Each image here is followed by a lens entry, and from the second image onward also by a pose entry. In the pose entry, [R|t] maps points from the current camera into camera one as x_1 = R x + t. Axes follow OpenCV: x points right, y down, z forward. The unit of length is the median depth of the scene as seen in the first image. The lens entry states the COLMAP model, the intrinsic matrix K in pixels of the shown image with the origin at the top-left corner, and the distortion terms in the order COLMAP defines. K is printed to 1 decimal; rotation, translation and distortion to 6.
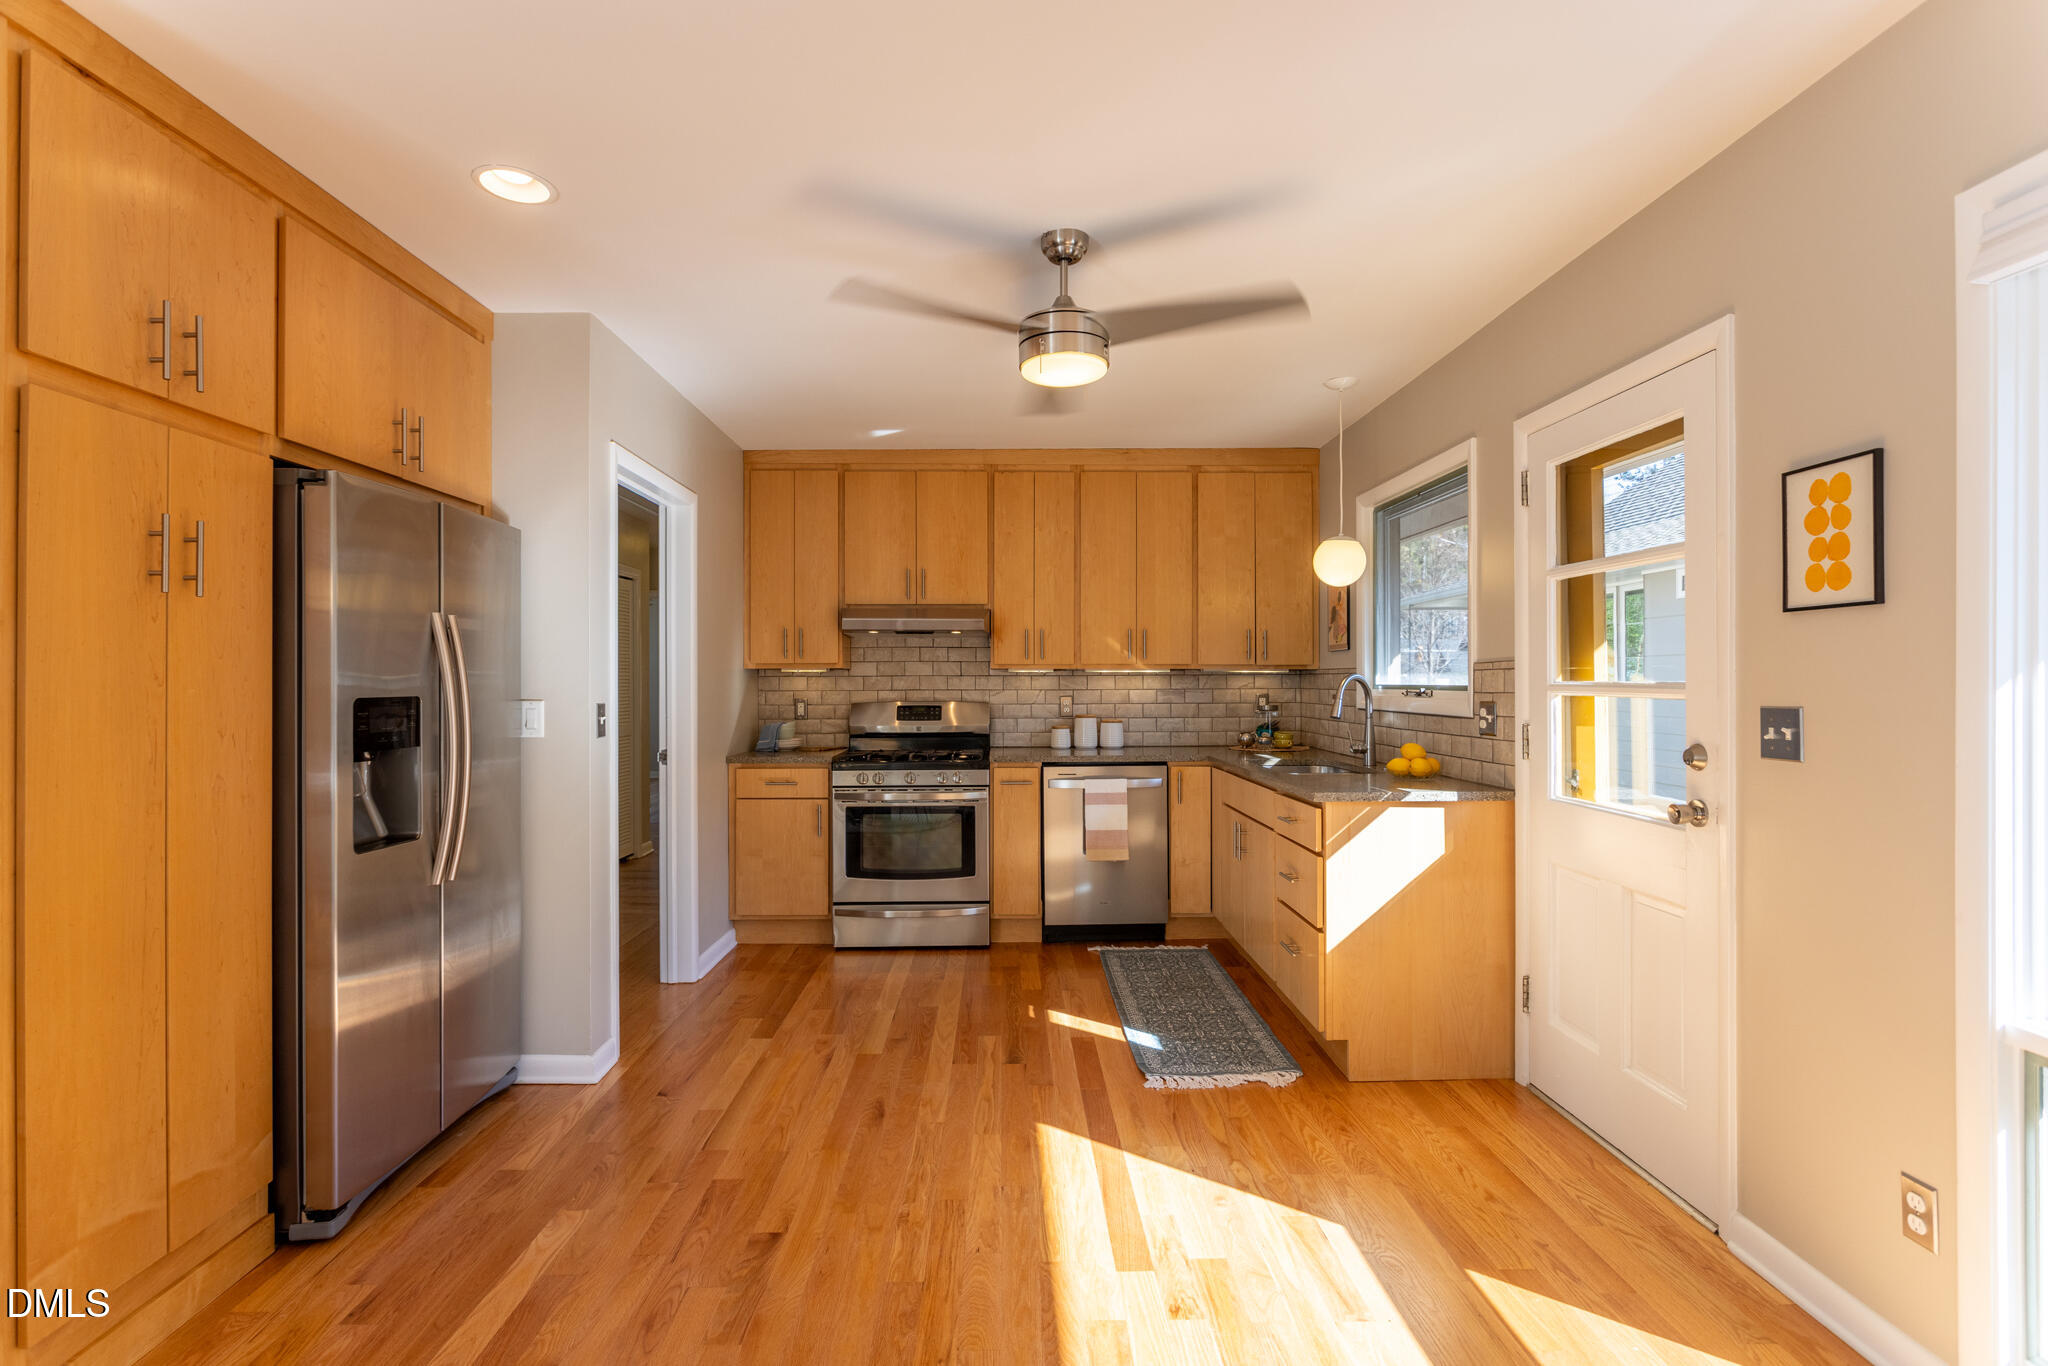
lens RADIAL K [[967.3, 0, 1024.2], [0, 967.3, 677.6], [0, 0, 1]] dist [-0.000906, 0.000221]
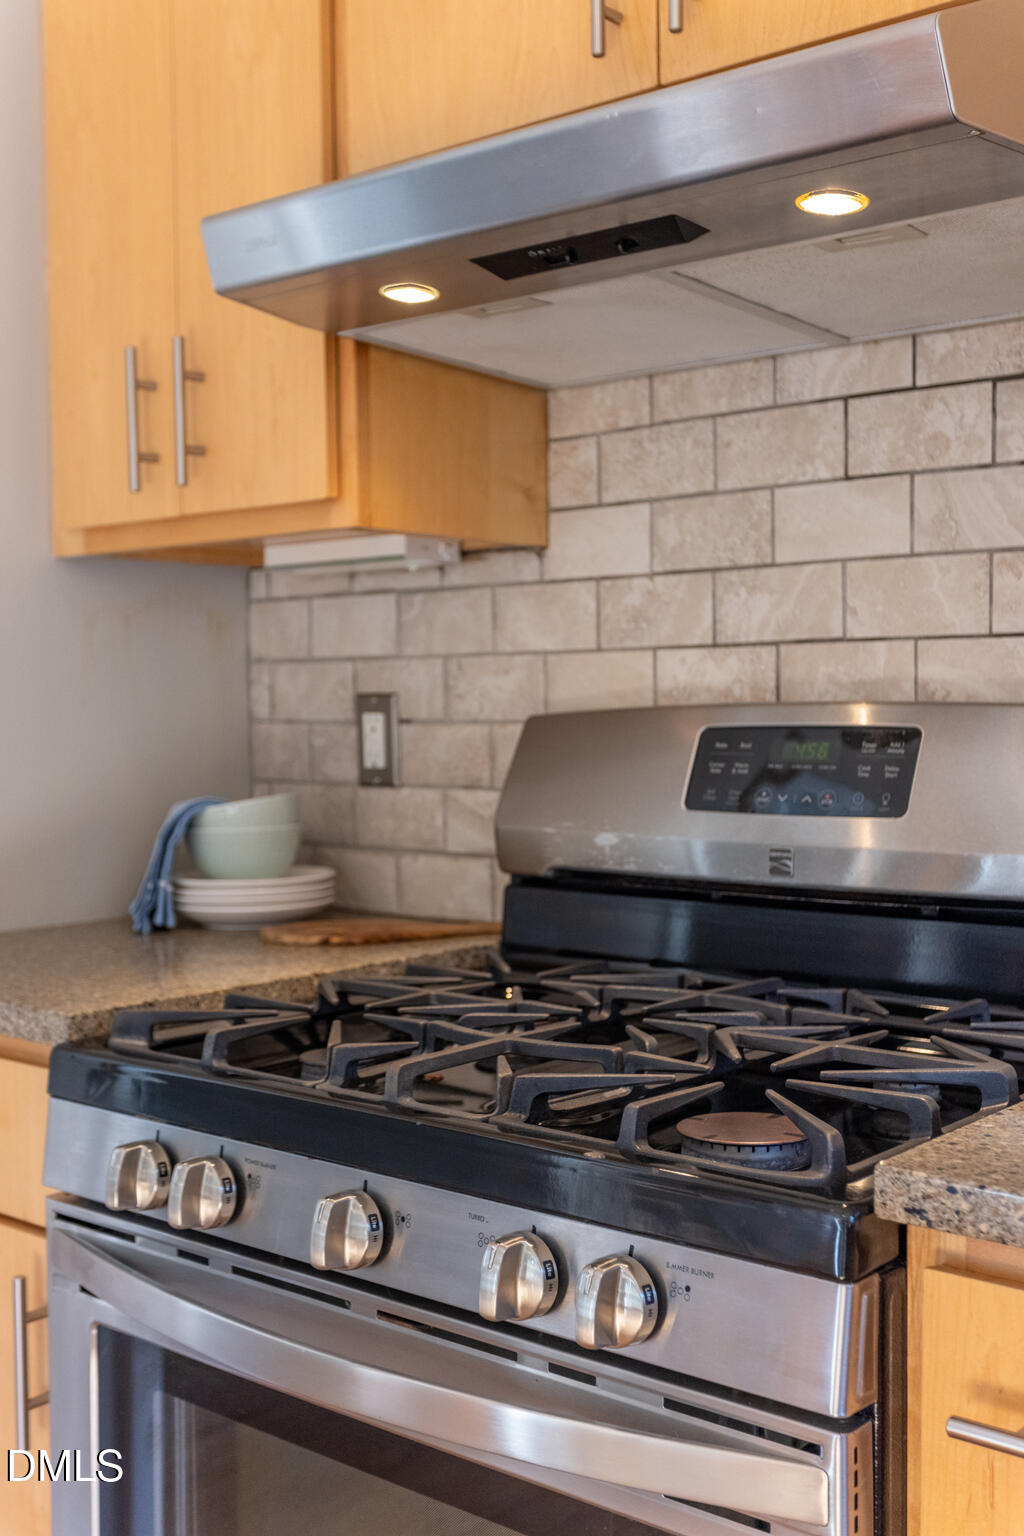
lens RADIAL K [[1787.4, 0, 512.0], [0, 1787.4, 766.3], [0, 0, 1]] dist [-0.008268, 0.000000]
pose [[0.742654, 0.023006, -0.669280, 0.065546], [0.010189, 0.998906, 0.045643, 0.020002], [0.669598, -0.040717, 0.741607, 0.716922]]
